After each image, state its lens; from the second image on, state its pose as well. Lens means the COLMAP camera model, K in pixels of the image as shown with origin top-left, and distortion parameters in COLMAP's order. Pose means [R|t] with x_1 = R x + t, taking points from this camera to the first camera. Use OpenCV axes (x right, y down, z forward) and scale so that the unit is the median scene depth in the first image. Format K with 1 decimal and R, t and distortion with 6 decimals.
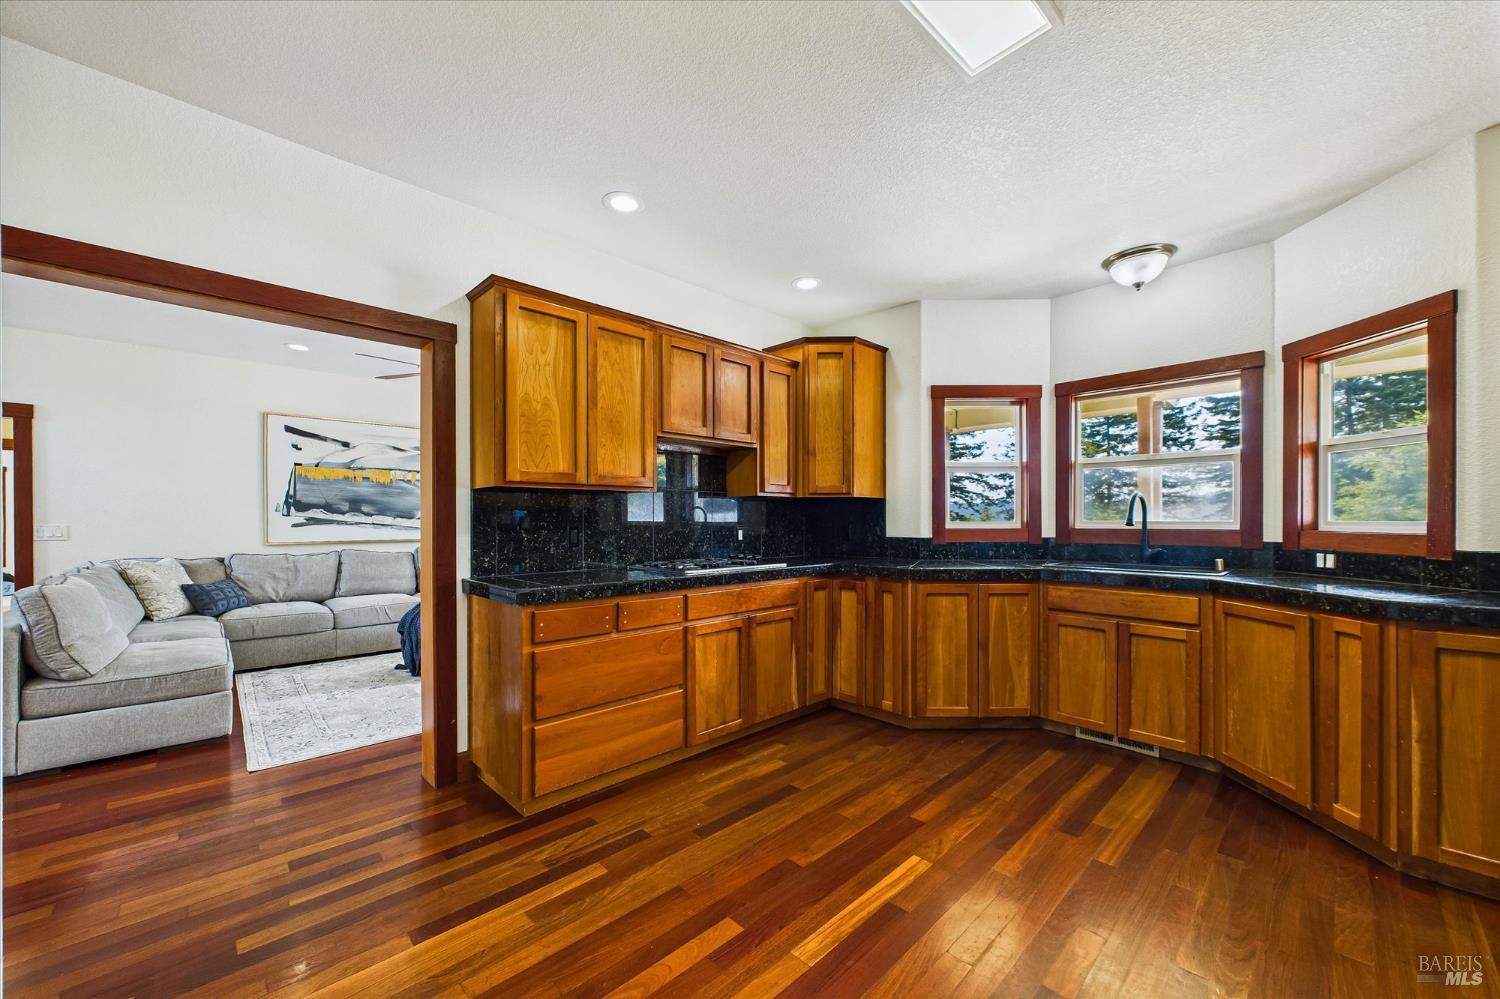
lens RADIAL K [[576.1, 0, 749.8], [0, 576.1, 524.7], [0, 0, 1]] dist [0.000637, -0.000196]
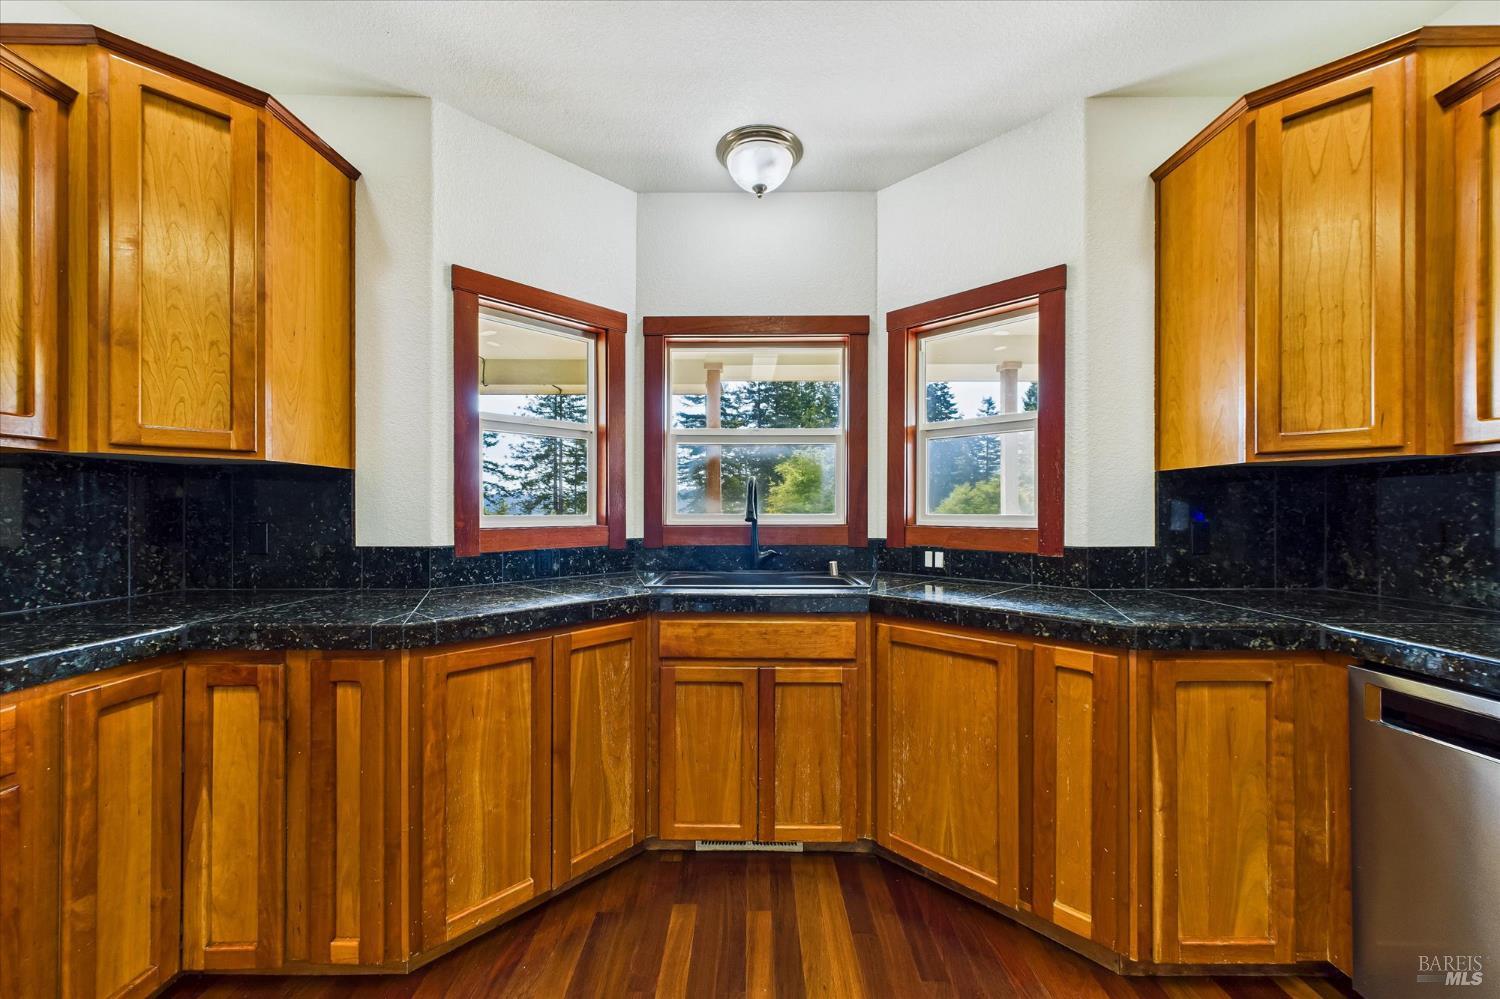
lens RADIAL K [[576.1, 0, 748.7], [0, 576.1, 509.1], [0, 0, 1]] dist [0.000637, -0.000196]
pose [[0.697170, 0.004872, 0.716889, 0.145384], [0.004734, 0.999924, -0.011399, -0.005019], [-0.716890, 0.011341, 0.697094, 0.506866]]
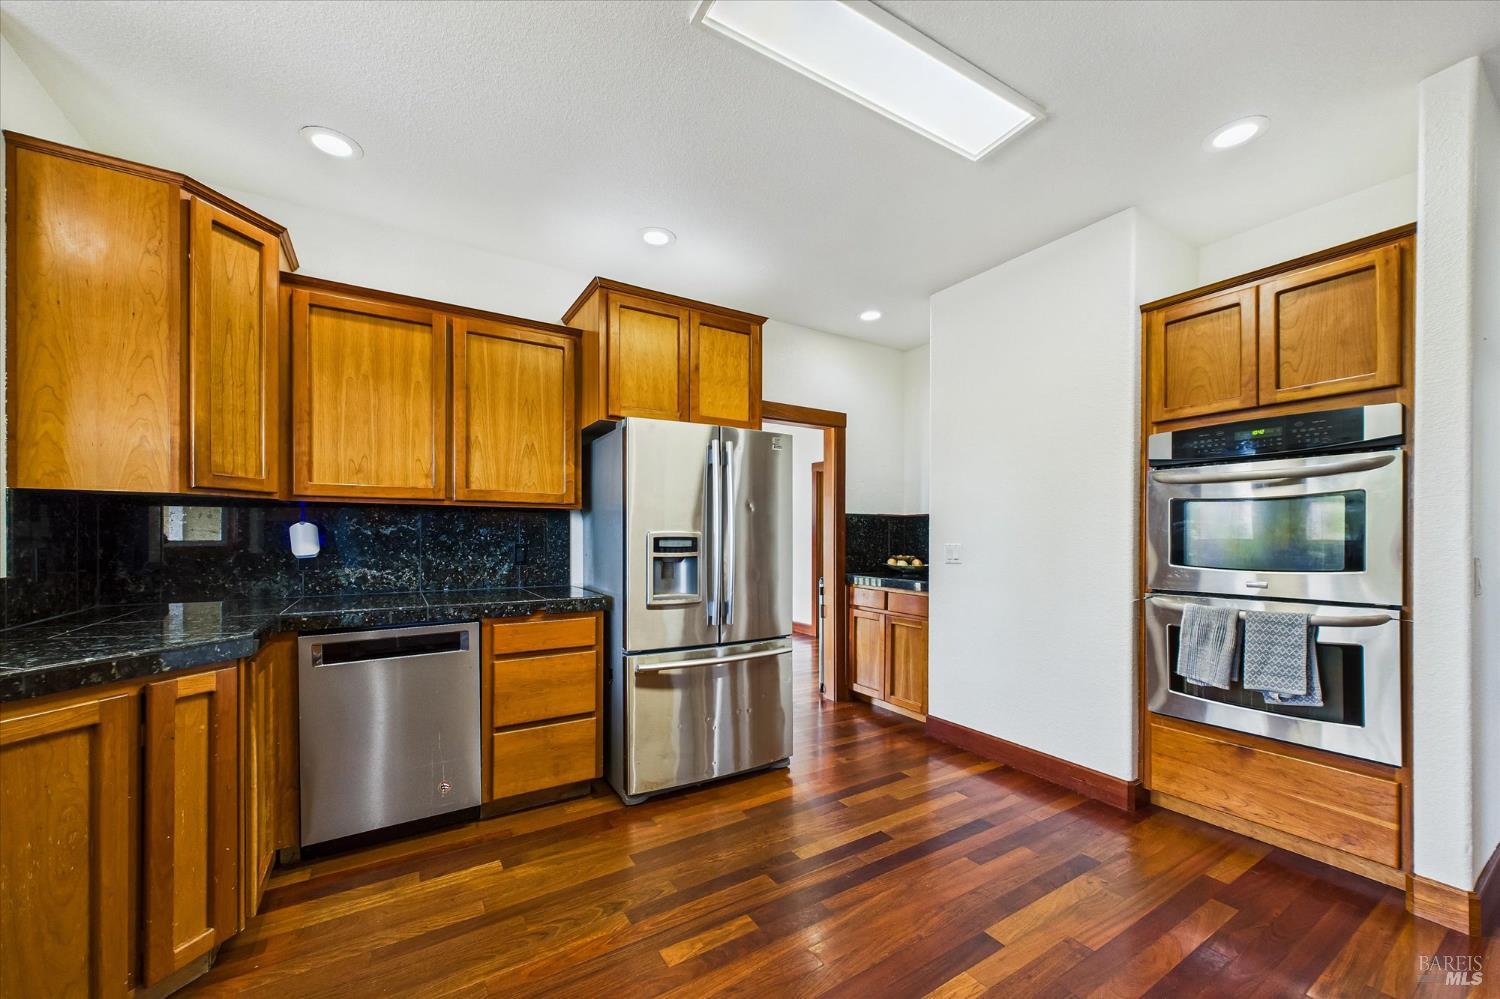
lens RADIAL K [[576.1, 0, 748.7], [0, 576.1, 535.5], [0, 0, 1]] dist [0.000637, -0.000196]
pose [[-0.977753, 0.002039, 0.209751, 0.130575], [0.003431, 0.999974, 0.006272, -0.008435], [-0.209733, 0.006852, -0.977735, 0.990961]]
